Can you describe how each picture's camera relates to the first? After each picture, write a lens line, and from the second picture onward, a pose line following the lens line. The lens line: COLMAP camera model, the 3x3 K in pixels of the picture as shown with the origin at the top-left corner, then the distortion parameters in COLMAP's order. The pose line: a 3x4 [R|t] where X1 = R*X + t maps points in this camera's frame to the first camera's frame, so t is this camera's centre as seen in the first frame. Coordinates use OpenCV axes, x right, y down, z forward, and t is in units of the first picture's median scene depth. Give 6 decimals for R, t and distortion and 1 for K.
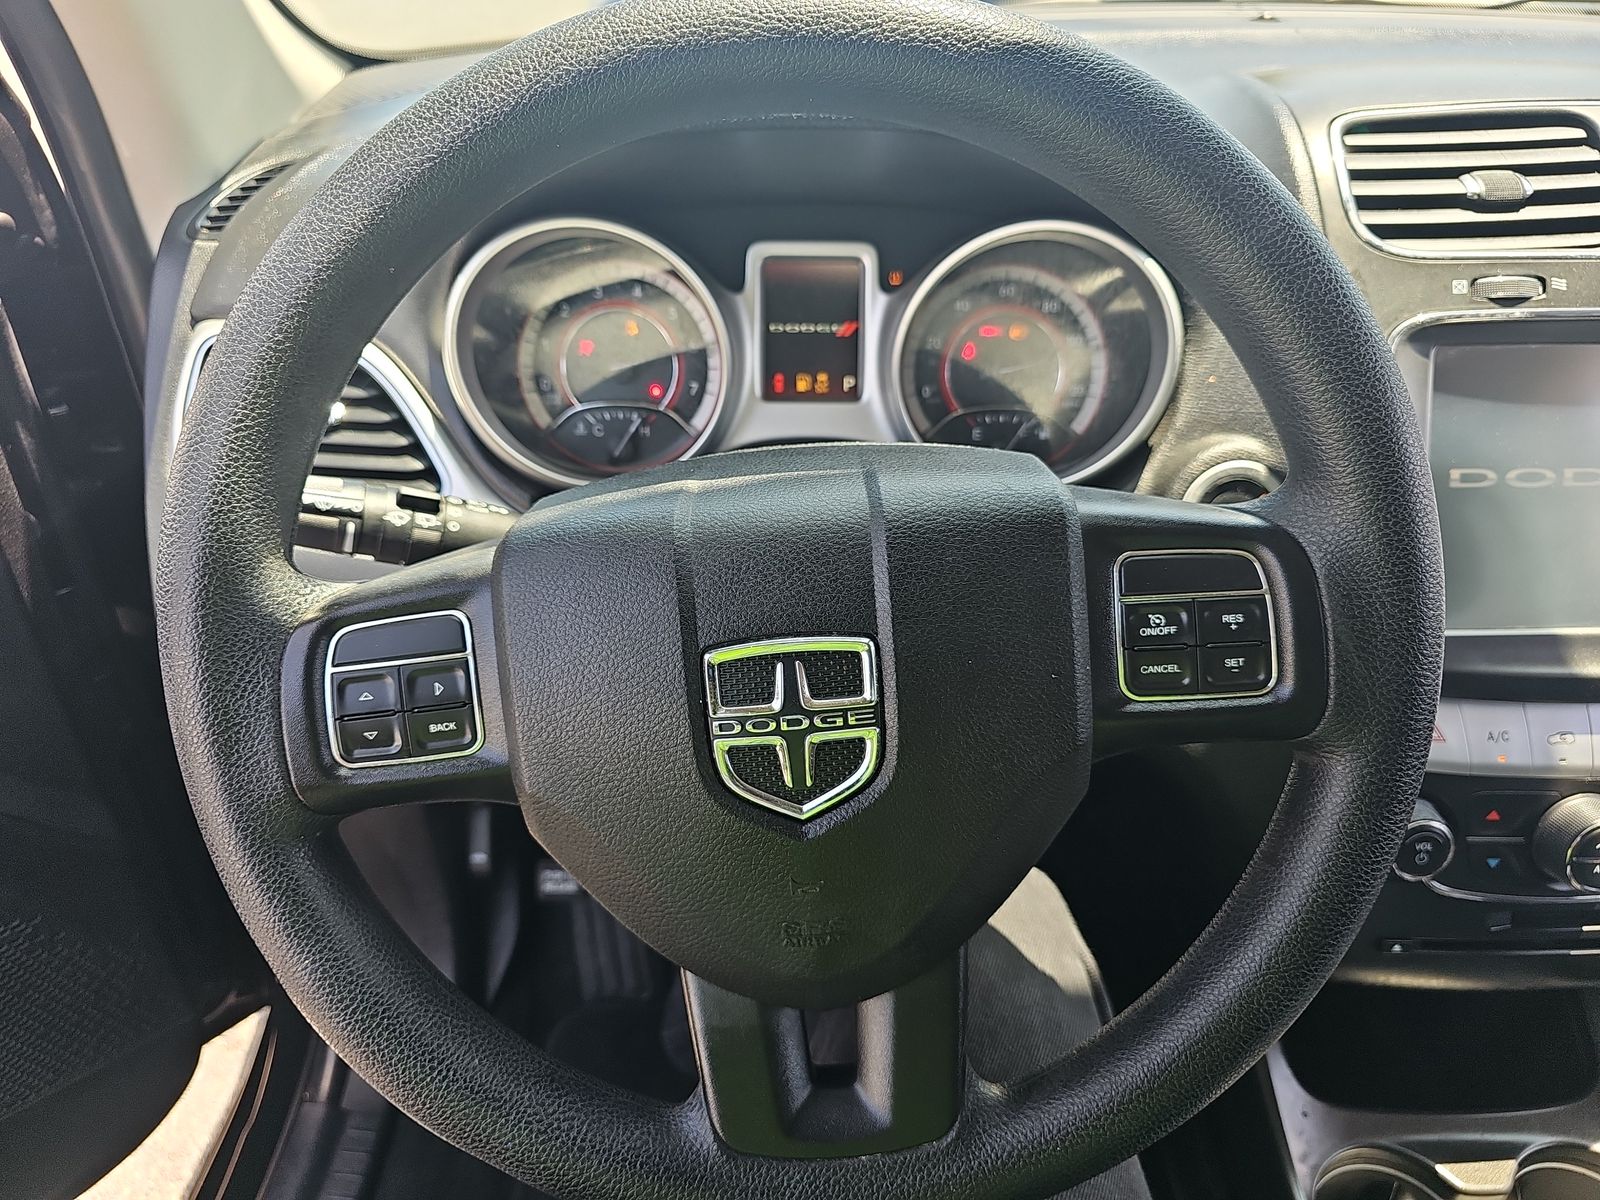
lens RADIAL K [[1099.0, 0, 800.0], [0, 1099.0, 600.0], [0, 0, 1]] dist [0.005951, -0.042851]
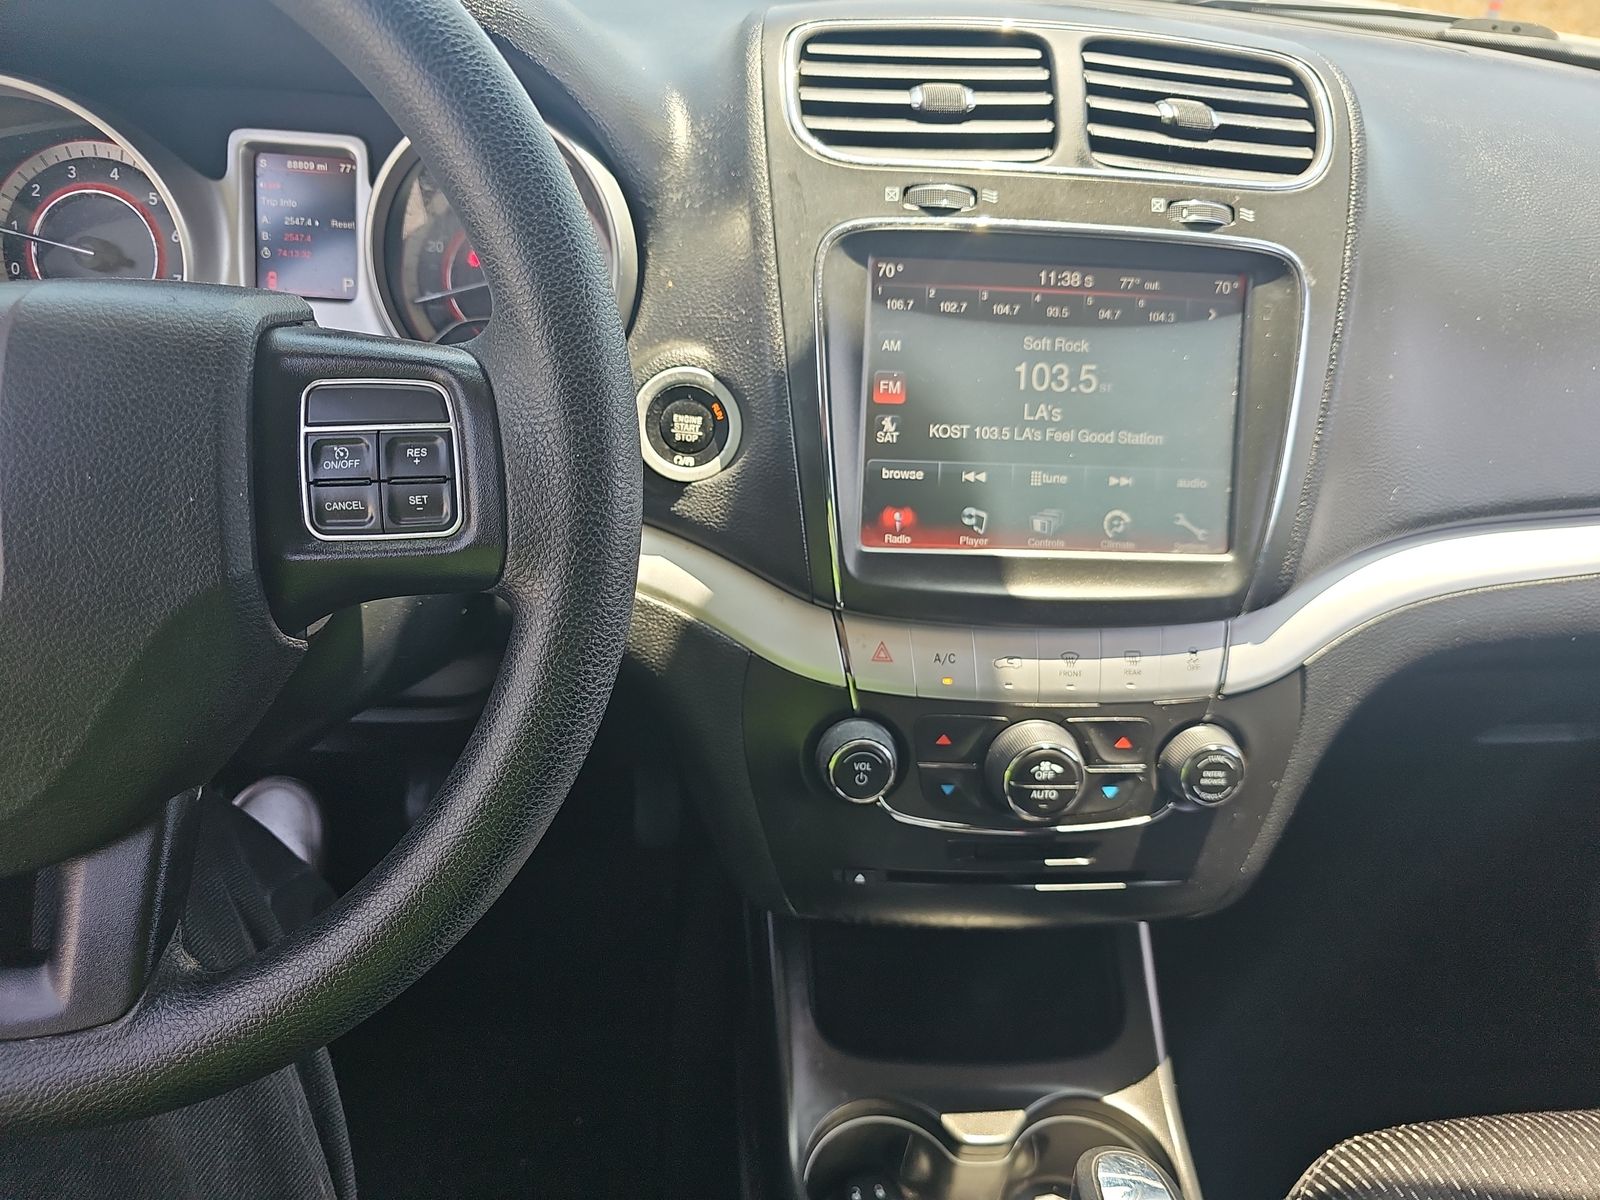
lens RADIAL K [[1099.0, 0, 800.0], [0, 1099.0, 600.0], [0, 0, 1]] dist [0.005951, -0.042851]
pose [[0.994084, 0.034664, 0.102931, 0.420050], [-0.032582, 0.999230, -0.021845, 0.102023], [-0.103609, 0.018362, 0.994449, 0.025530]]
